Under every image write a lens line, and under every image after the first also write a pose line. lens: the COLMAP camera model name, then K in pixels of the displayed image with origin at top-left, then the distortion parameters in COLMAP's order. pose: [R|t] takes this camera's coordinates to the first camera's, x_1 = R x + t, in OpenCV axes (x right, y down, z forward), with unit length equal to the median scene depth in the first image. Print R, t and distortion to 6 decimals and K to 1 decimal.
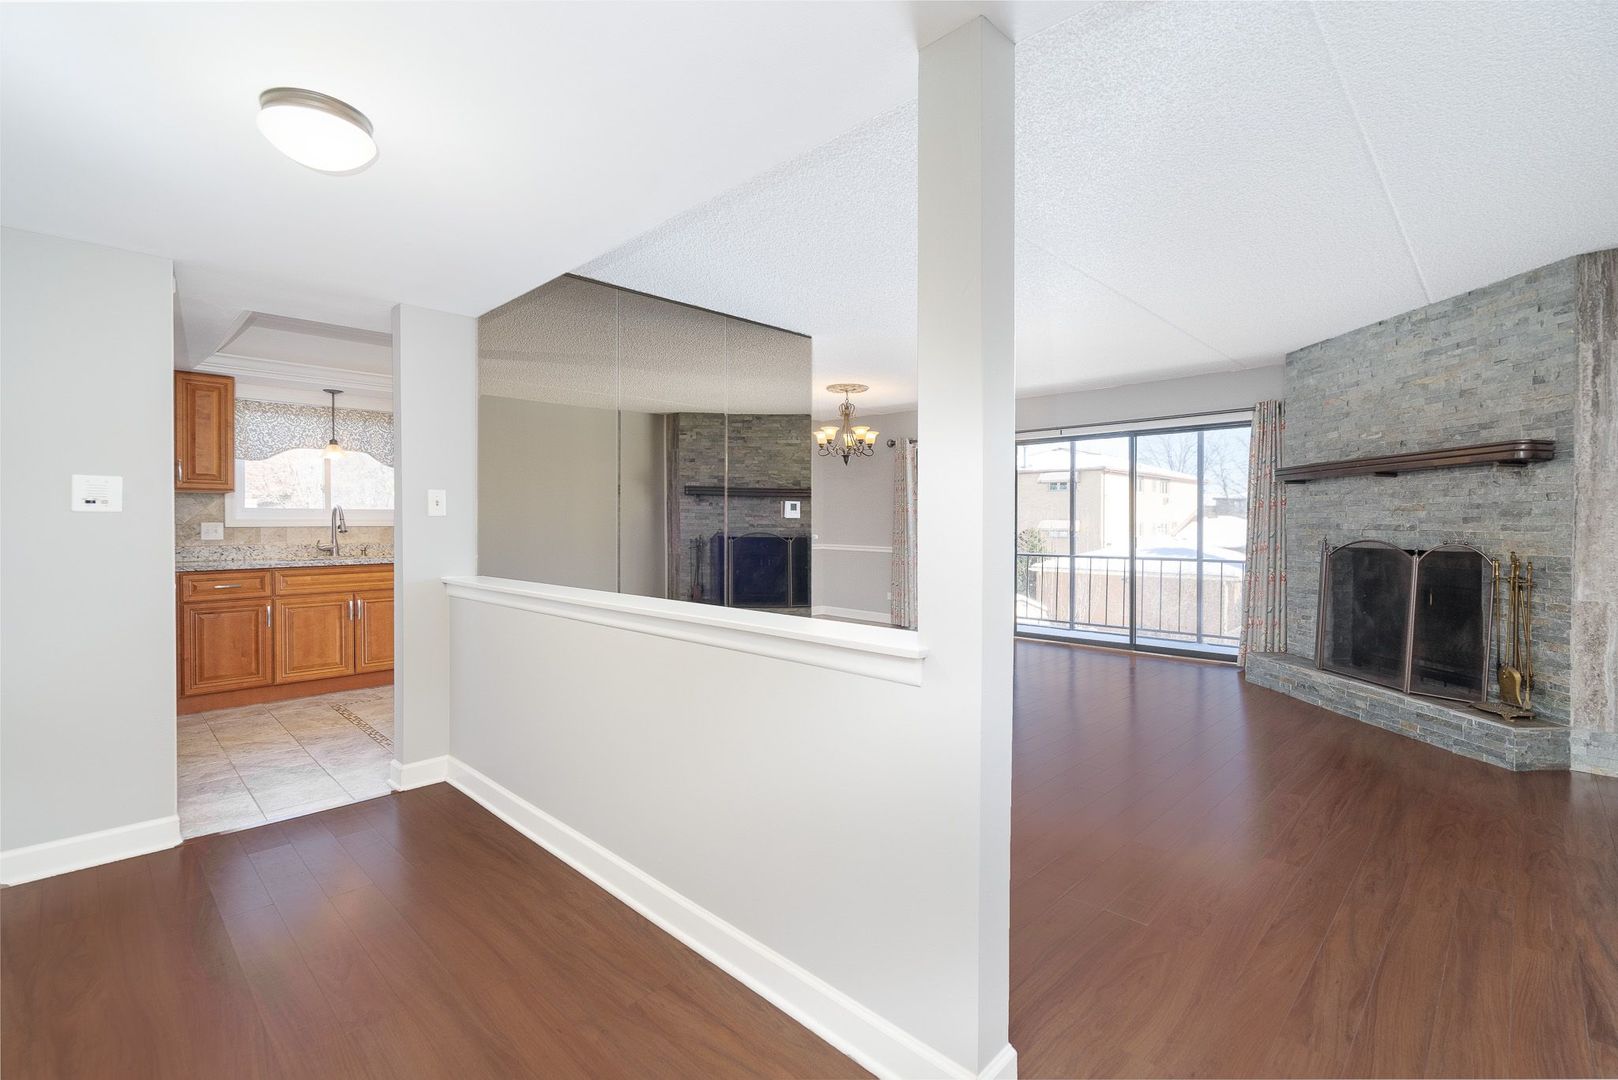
lens RADIAL K [[741.0, 0, 807.9], [0, 741.0, 529.6], [0, 0, 1]] dist [-0.002932, 0.001311]
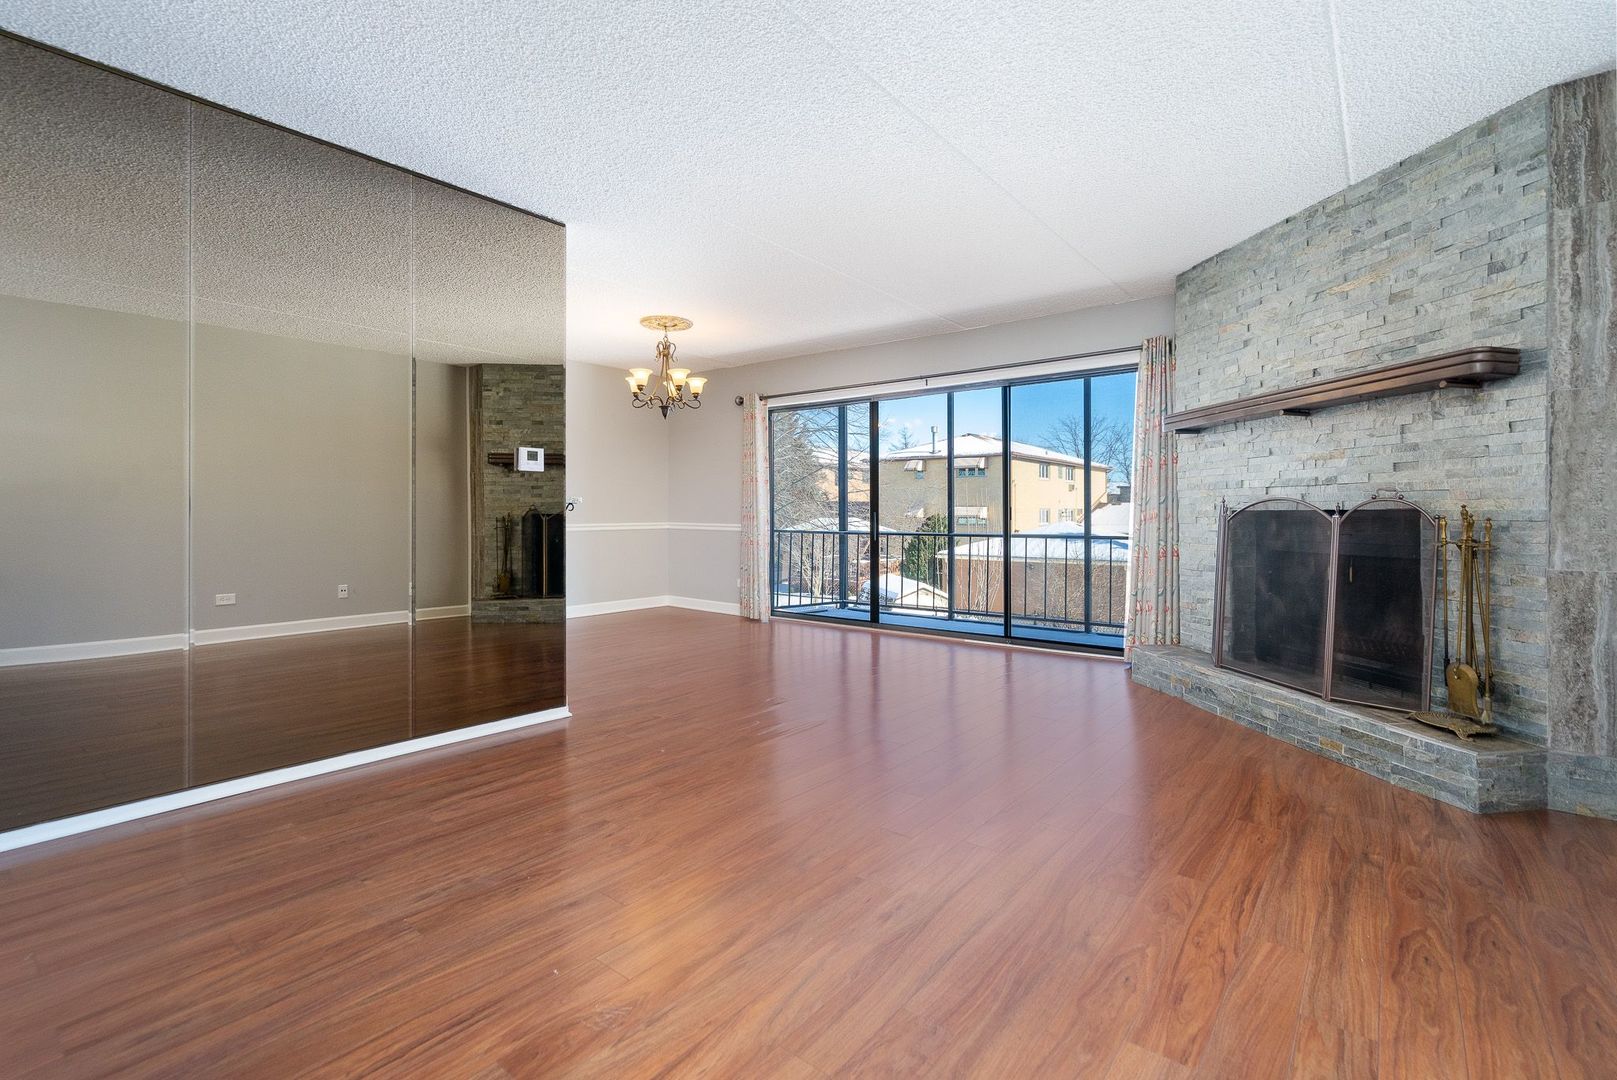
lens RADIAL K [[740.6, 0, 826.0], [0, 740.6, 516.2], [0, 0, 1]] dist [-0.002932, 0.001311]
pose [[0.992634, -0.001614, 0.121141, 0.206512], [0.002499, 0.999971, -0.007150, 0.037938], [-0.121126, 0.007400, 0.992610, 0.302893]]
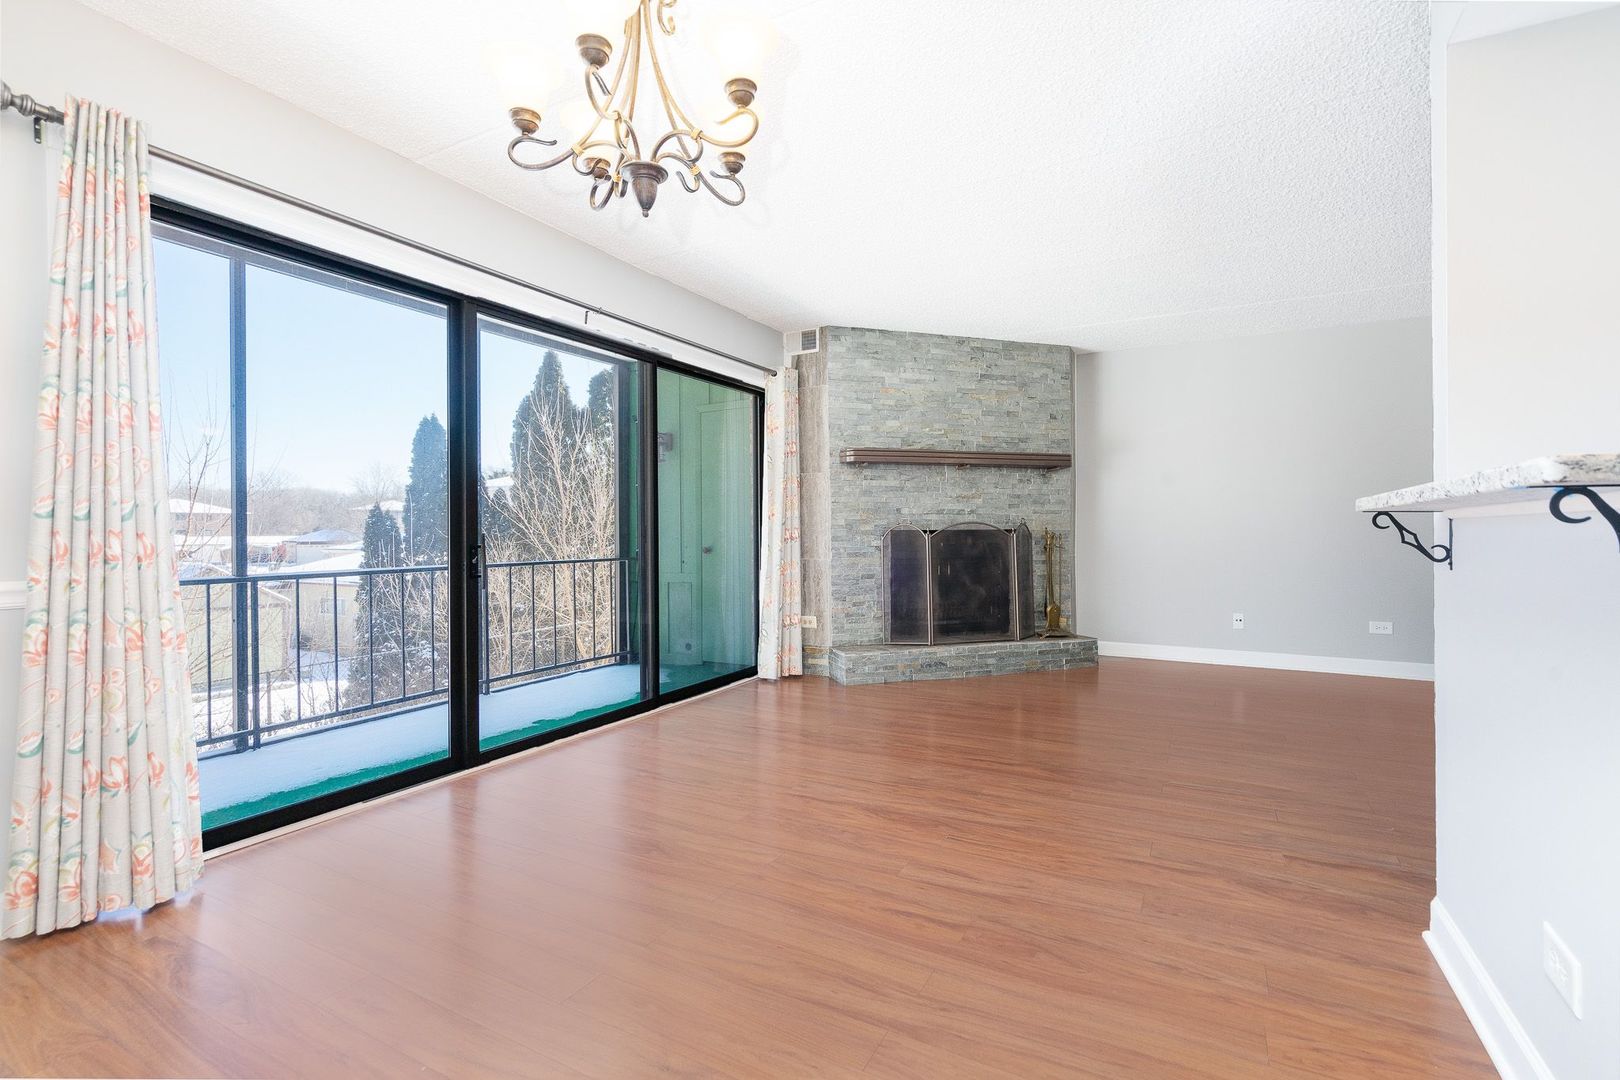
lens RADIAL K [[708.1, 0, 805.8], [0, 708.1, 531.9], [0, 0, 1]] dist [-0.001845, 0.000108]
pose [[-0.259976, 0.000823, 0.965615, -0.260743], [0.013563, 0.999904, 0.002799, 0.023877], [-0.965520, 0.013824, -0.259962, 1.580551]]
